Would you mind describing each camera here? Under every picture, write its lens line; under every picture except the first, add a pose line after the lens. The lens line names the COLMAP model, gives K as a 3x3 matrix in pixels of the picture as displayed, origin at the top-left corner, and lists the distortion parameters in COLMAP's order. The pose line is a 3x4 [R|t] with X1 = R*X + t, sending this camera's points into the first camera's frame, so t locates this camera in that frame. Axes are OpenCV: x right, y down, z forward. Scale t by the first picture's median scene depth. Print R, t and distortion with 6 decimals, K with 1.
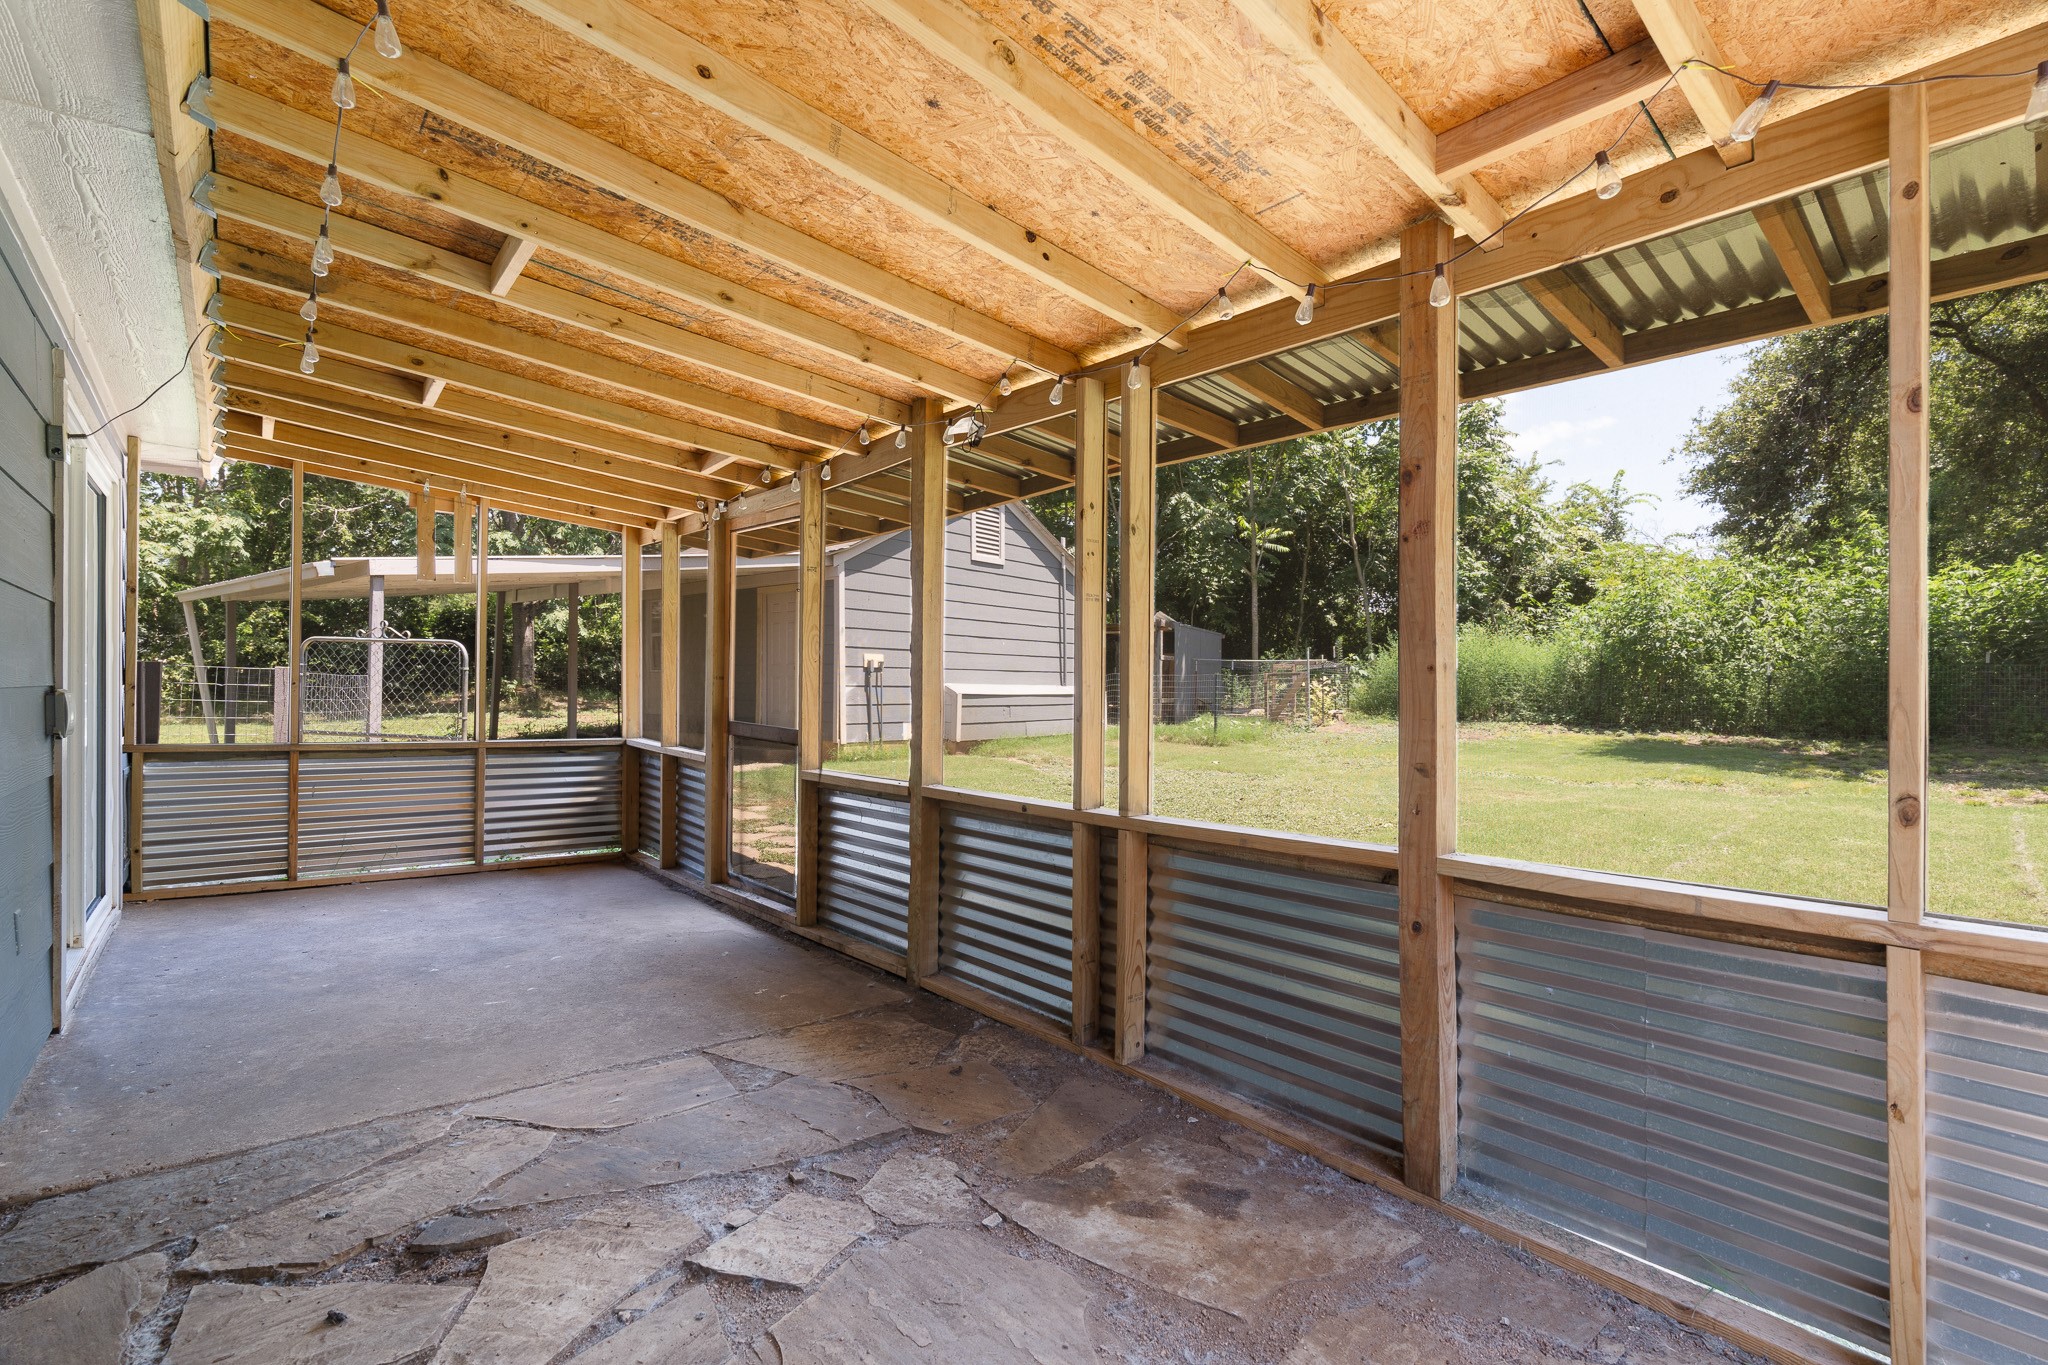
lens RADIAL K [[937.2, 0, 1021.6], [0, 937.2, 688.3], [0, 0, 1]] dist [-0.002920, 0.000264]
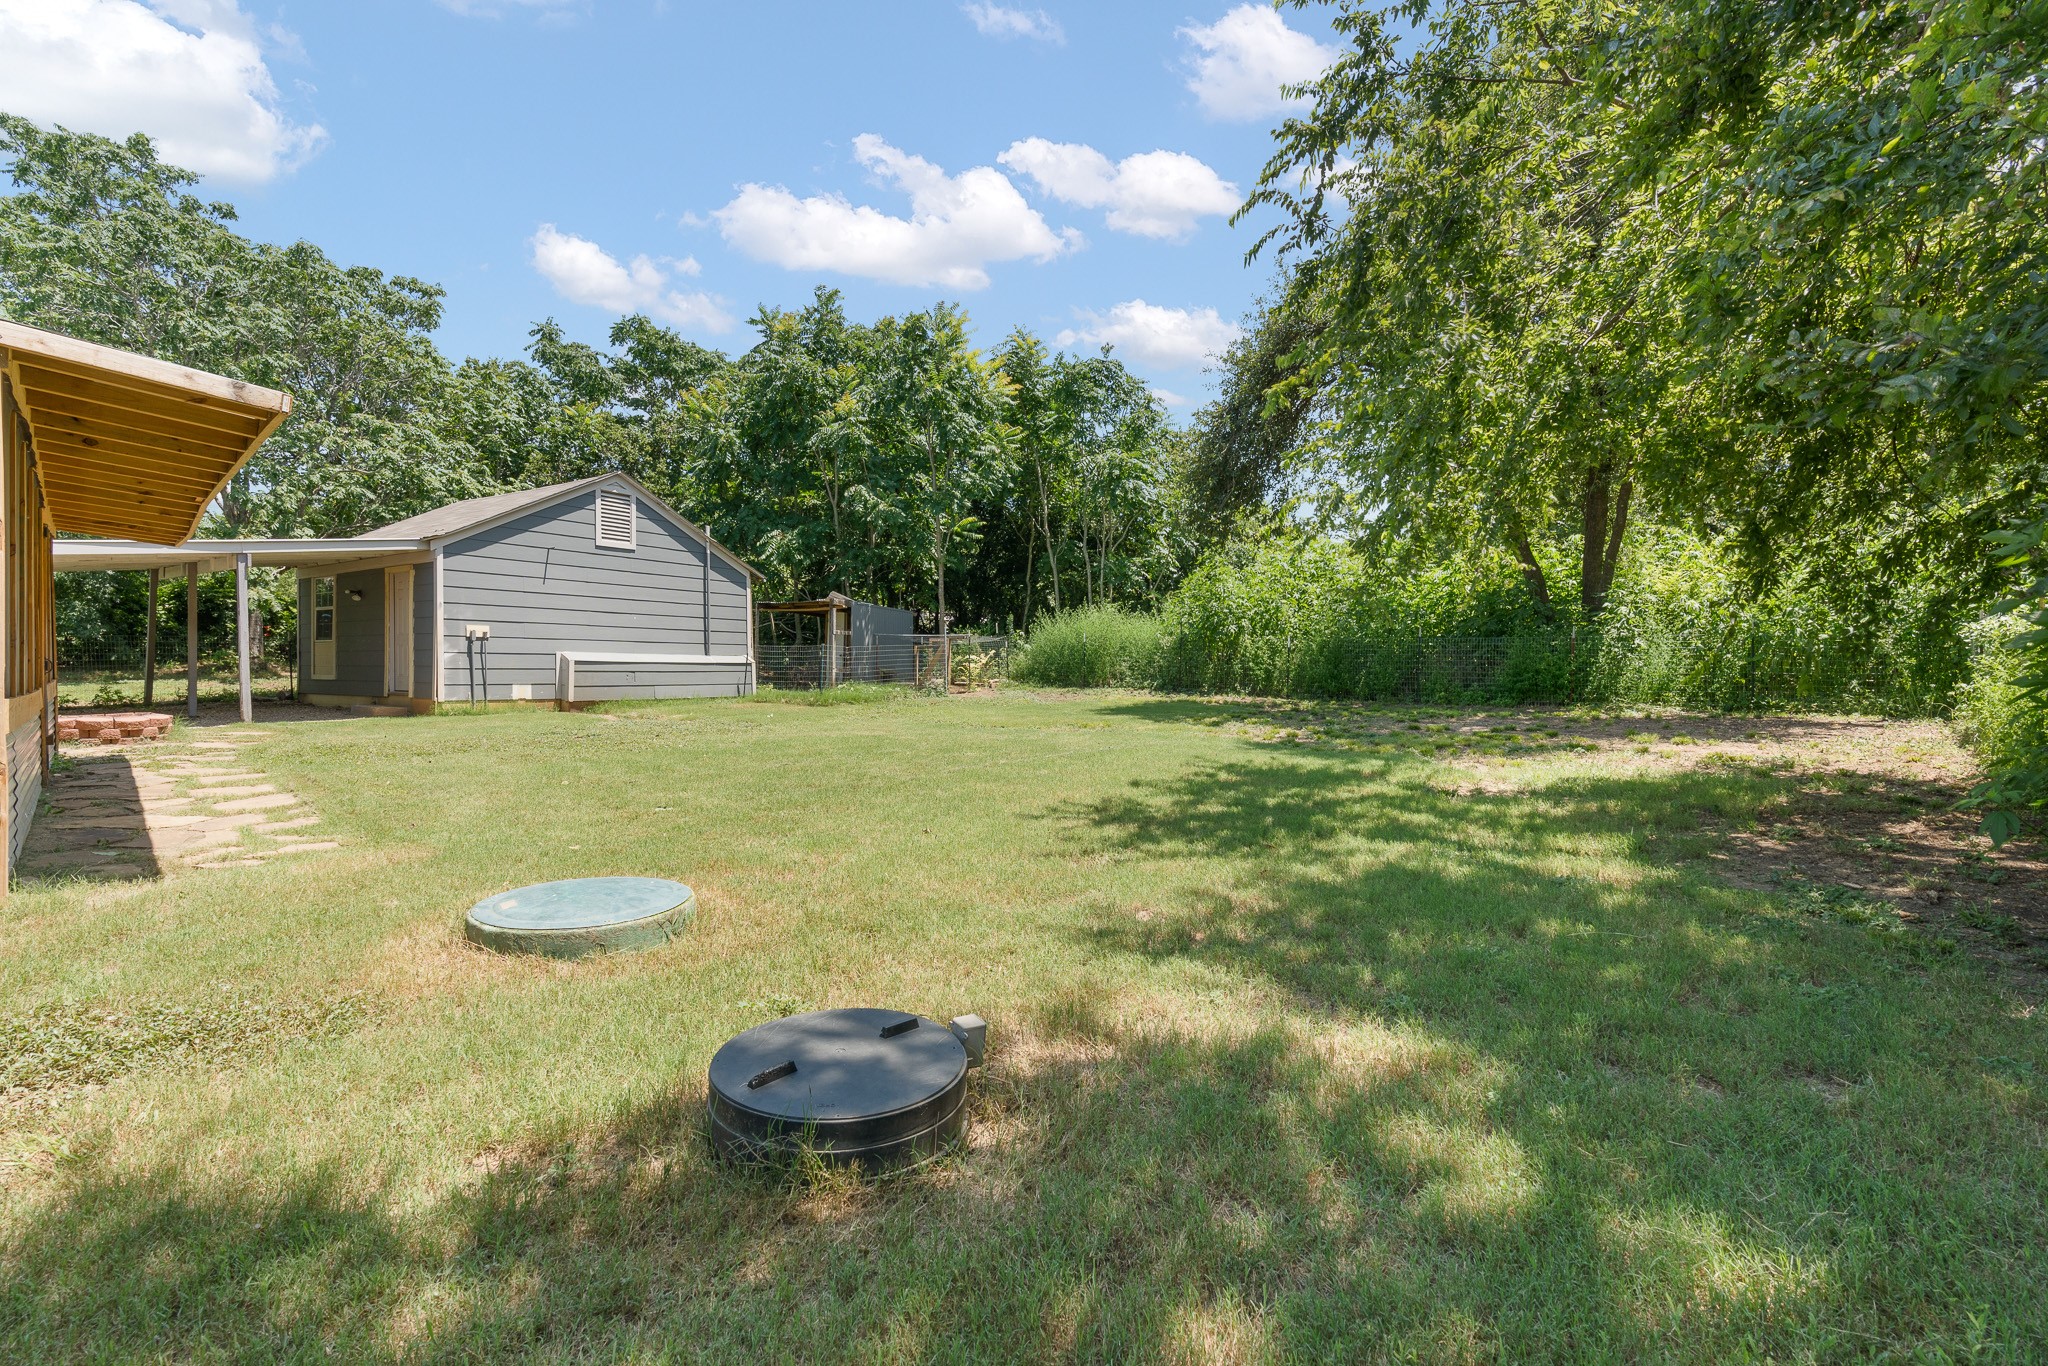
lens RADIAL K [[929.2, 0, 1023.1], [0, 929.2, 676.5], [0, 0, 1]] dist [-0.004067, 0.000287]
pose [[0.997145, 0.001287, 0.075504, 0.399864], [-0.001982, 0.999956, 0.009128, 0.014035], [-0.075488, -0.009251, 0.997104, -0.190364]]
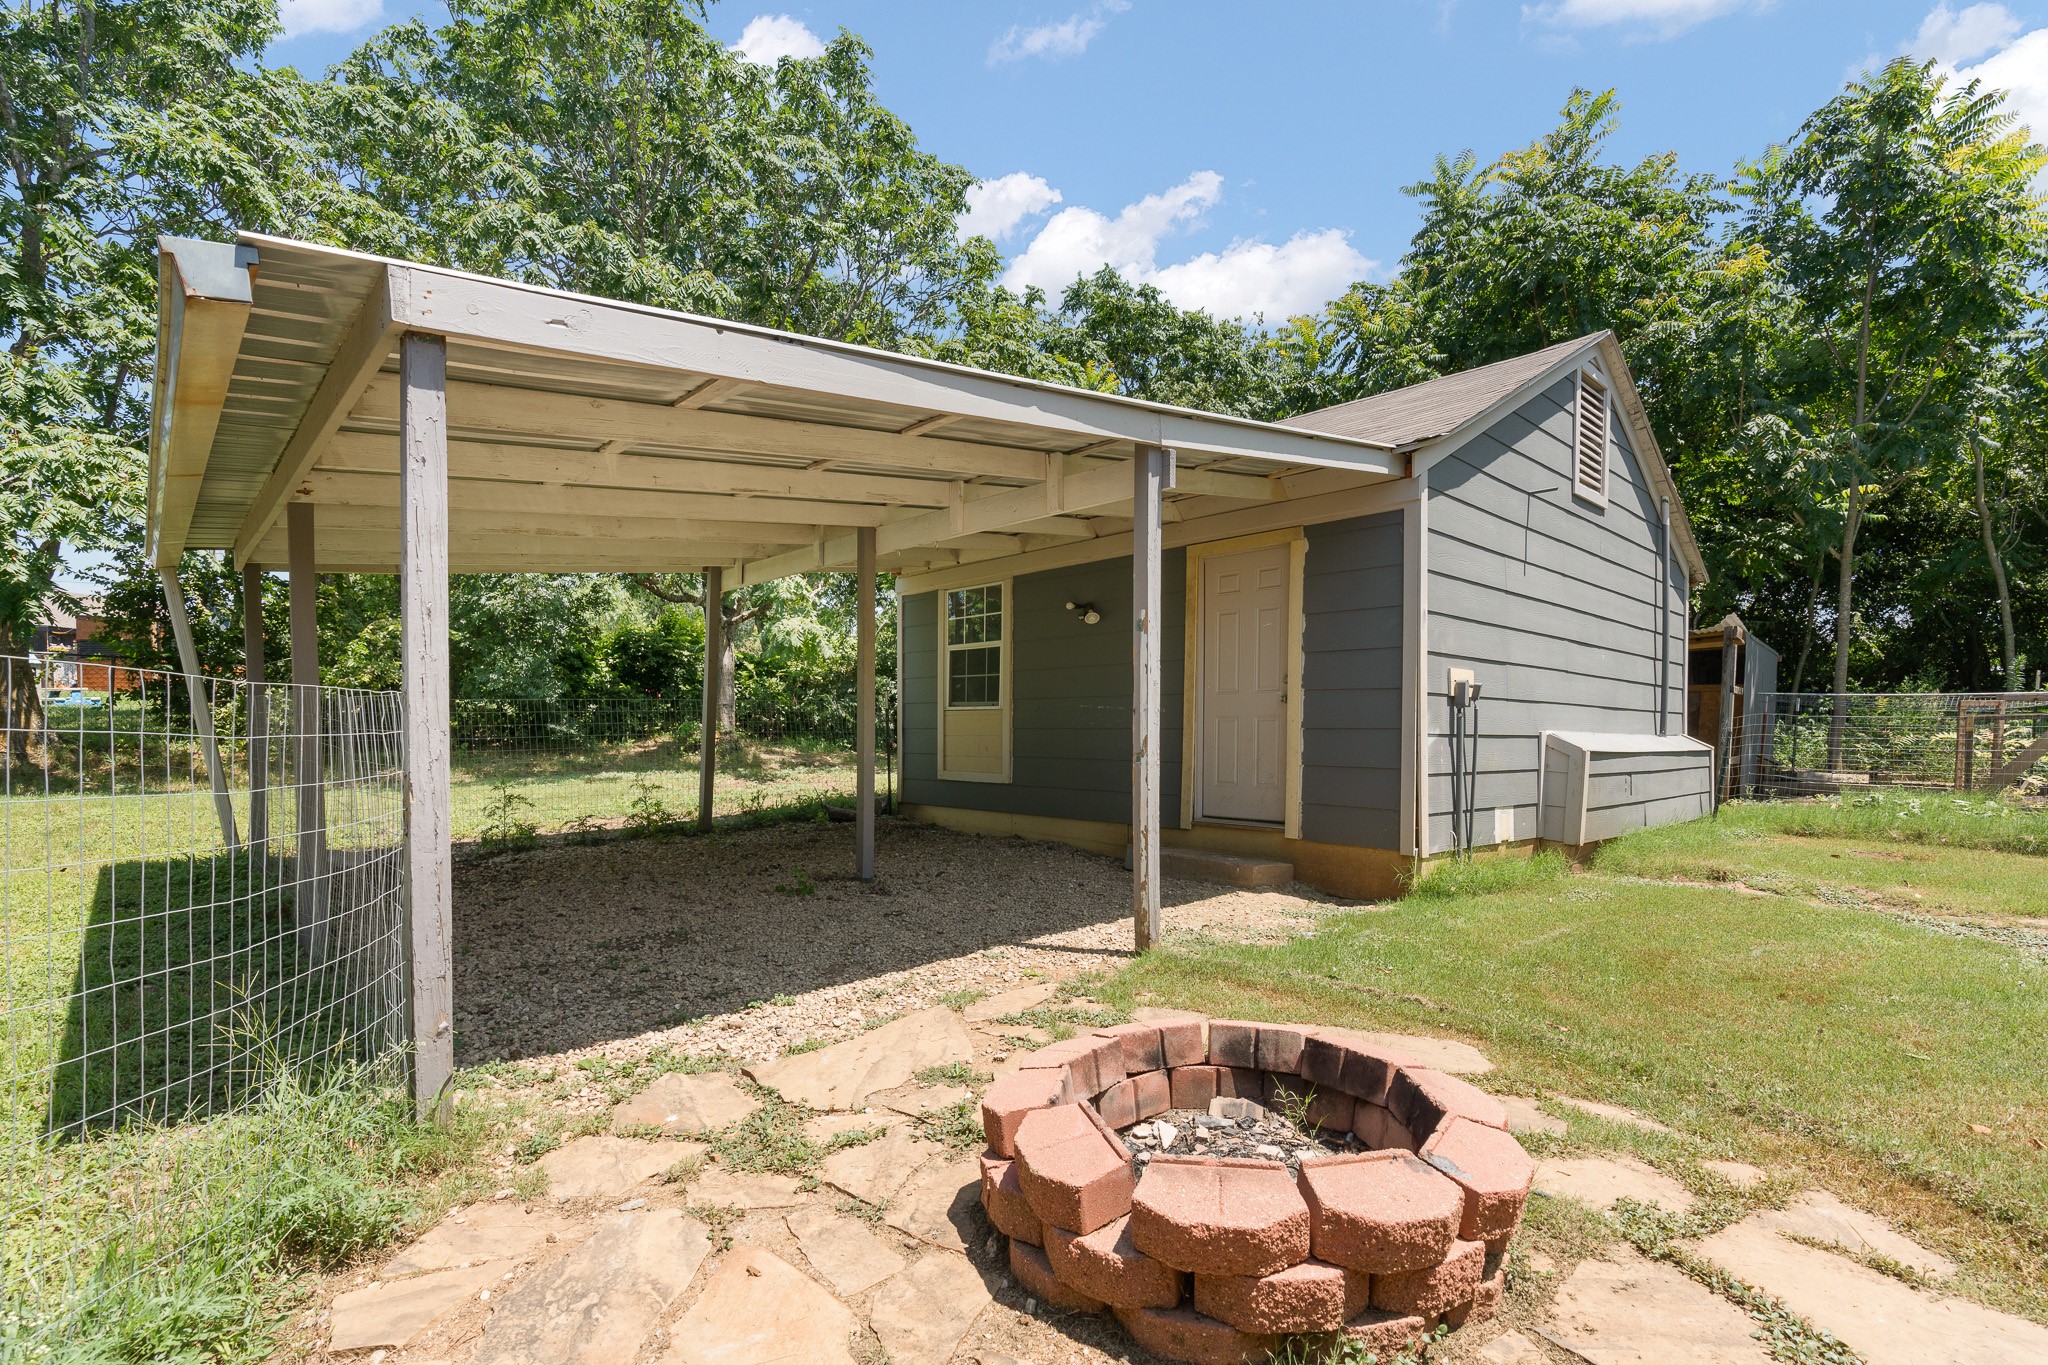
lens RADIAL K [[963.1, 0, 1028.4], [0, 963.1, 747.3], [0, 0, 1]] dist [0.016372, -0.000031]
pose [[0.989738, 0.007332, -0.142703, -0.284415], [-0.006265, 0.999949, 0.007925, 0.001939], [0.142754, -0.006950, 0.989734, 0.436865]]
